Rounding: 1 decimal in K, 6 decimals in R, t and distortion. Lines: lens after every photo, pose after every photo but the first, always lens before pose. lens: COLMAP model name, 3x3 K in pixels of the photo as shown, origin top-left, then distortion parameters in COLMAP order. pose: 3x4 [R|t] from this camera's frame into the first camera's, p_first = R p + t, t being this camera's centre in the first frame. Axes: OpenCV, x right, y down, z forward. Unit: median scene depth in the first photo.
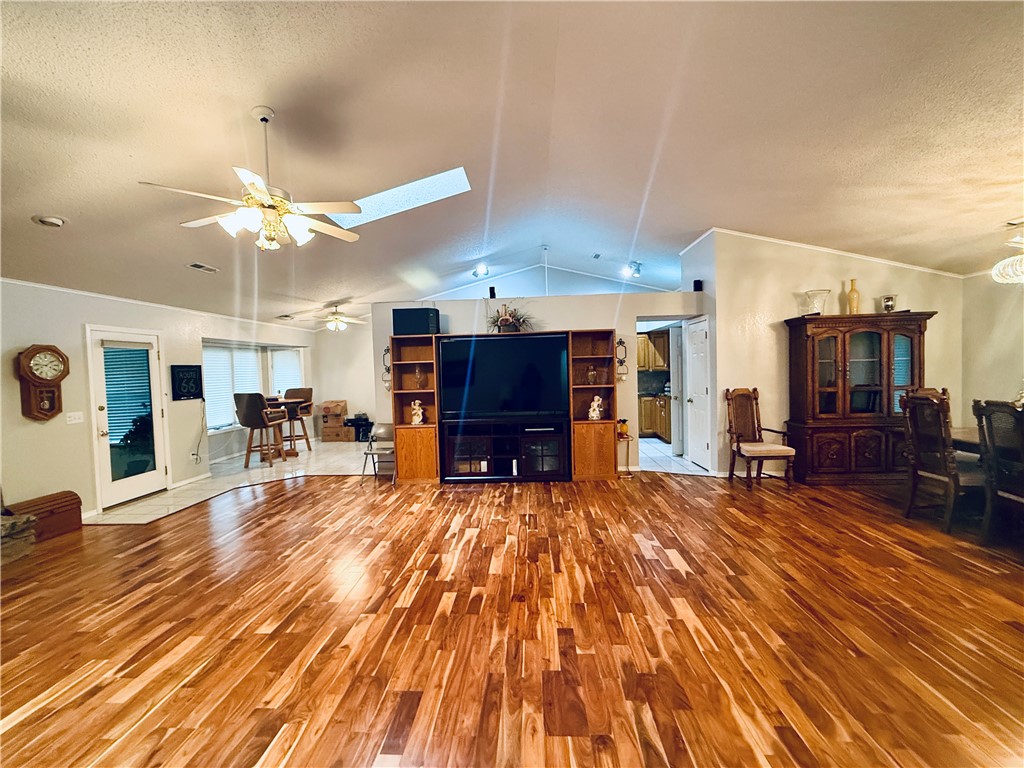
lens RADIAL K [[408.6, 0, 512.0], [0, 408.6, 384.0], [0, 0, 1]] dist [-0.000120, 0.000828]
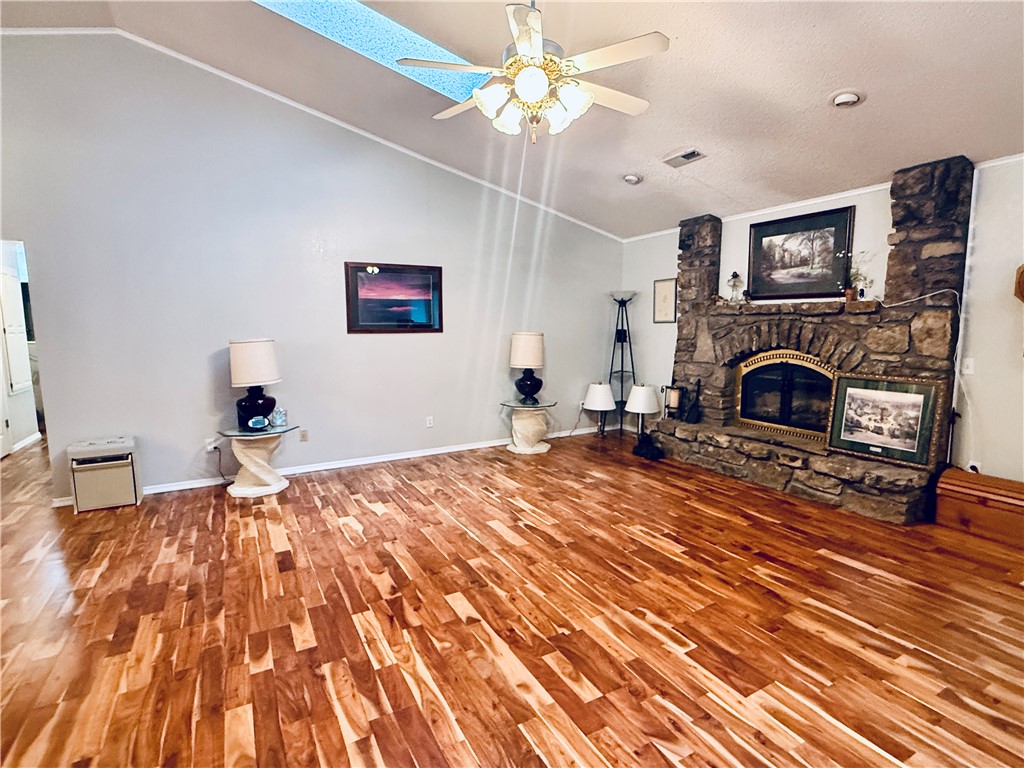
lens RADIAL K [[517.5, 0, 512.0], [0, 517.5, 384.0], [0, 0, 1]] dist [0.000425, -0.000217]
pose [[-0.850347, 0.099408, -0.516747, -0.039111], [0.015779, 0.986370, 0.163787, -0.044296], [0.525985, 0.131122, -0.840325, 1.713925]]
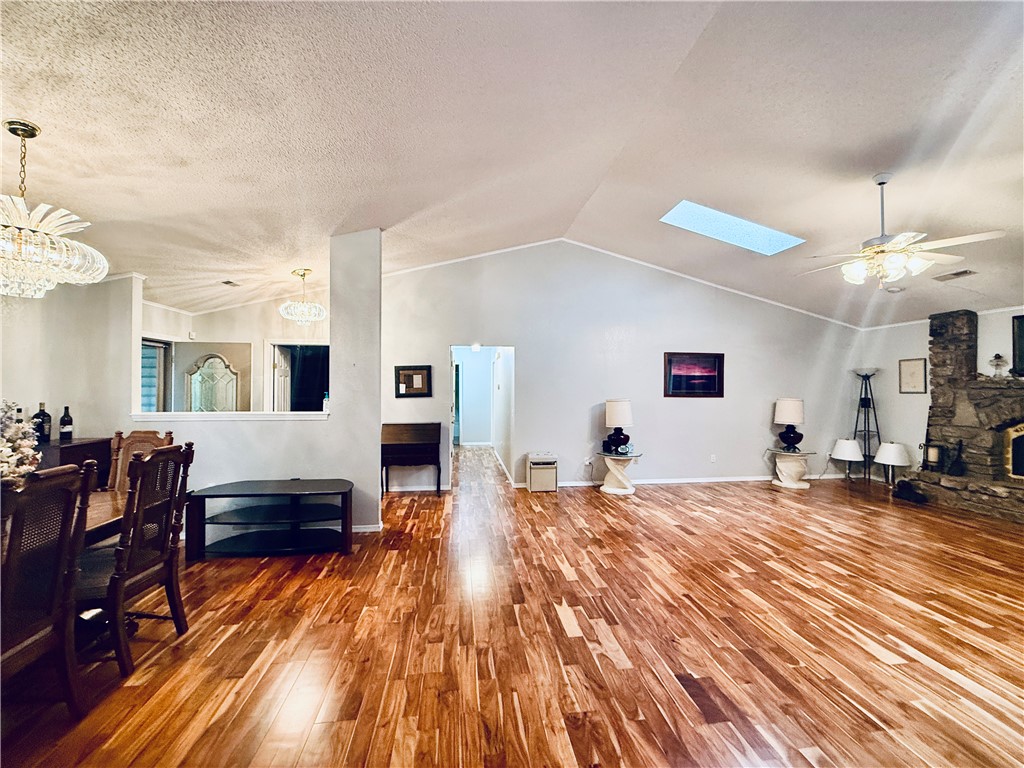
lens RADIAL K [[408.6, 0, 512.0], [0, 408.6, 384.0], [0, 0, 1]] dist [-0.000120, 0.000828]
pose [[-0.983324, 0.025158, -0.180112, 0.703051], [0.019451, 0.999253, 0.033383, -0.092109], [0.180817, 0.029323, -0.983079, 1.914797]]
